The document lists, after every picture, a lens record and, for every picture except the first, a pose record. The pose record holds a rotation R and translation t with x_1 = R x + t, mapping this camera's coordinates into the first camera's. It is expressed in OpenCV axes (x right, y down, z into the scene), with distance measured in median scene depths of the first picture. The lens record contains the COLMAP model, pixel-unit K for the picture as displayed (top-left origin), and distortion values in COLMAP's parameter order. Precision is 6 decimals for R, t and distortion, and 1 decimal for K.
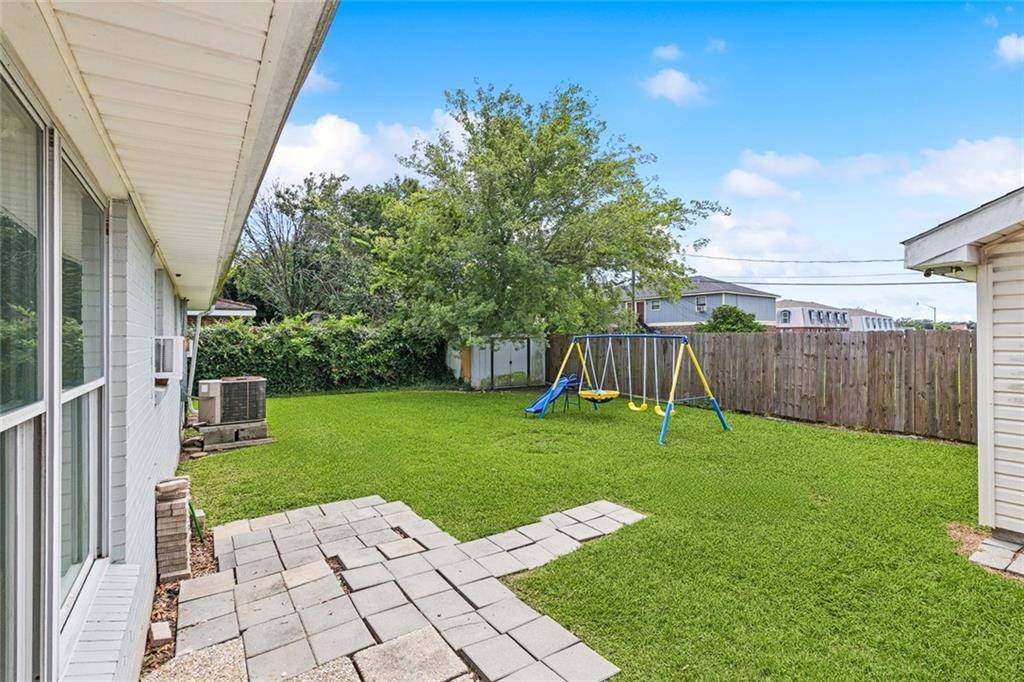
lens RADIAL K [[460.1, 0, 512.0], [0, 460.1, 341.0], [0, 0, 1]] dist [0.002881, 0.000135]
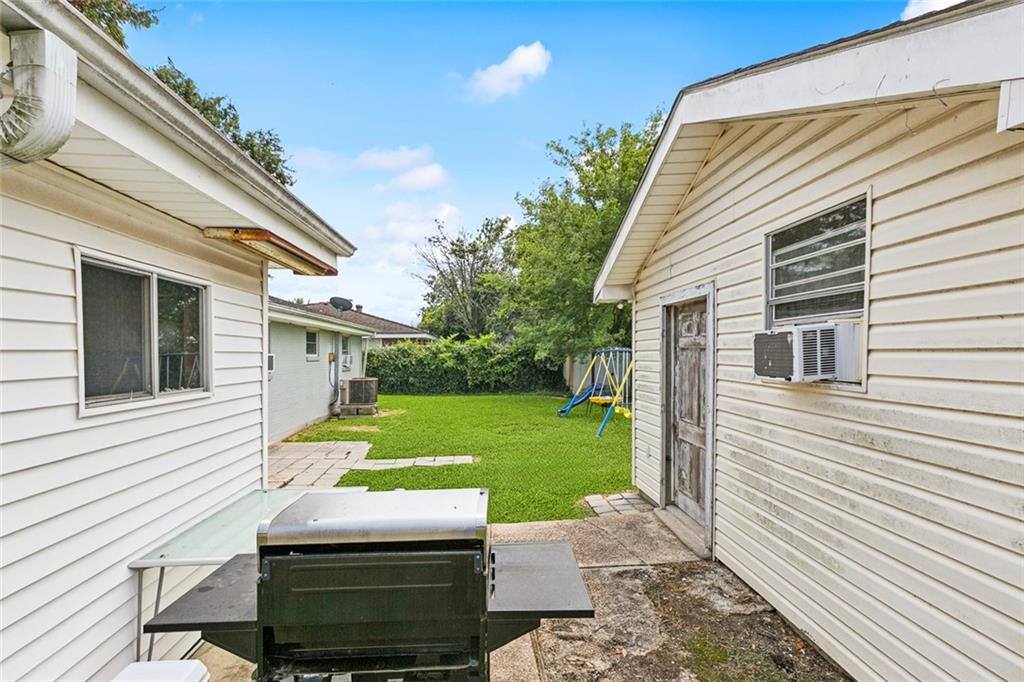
lens RADIAL K [[466.2, 0, 513.9], [0, 466.2, 360.2], [0, 0, 1]] dist [-0.000374, -0.000082]
pose [[0.880550, 0.003269, -0.473942, 0.355866], [0.002043, 0.999941, 0.010691, 0.000252], [0.473949, -0.010382, 0.880491, -0.110352]]
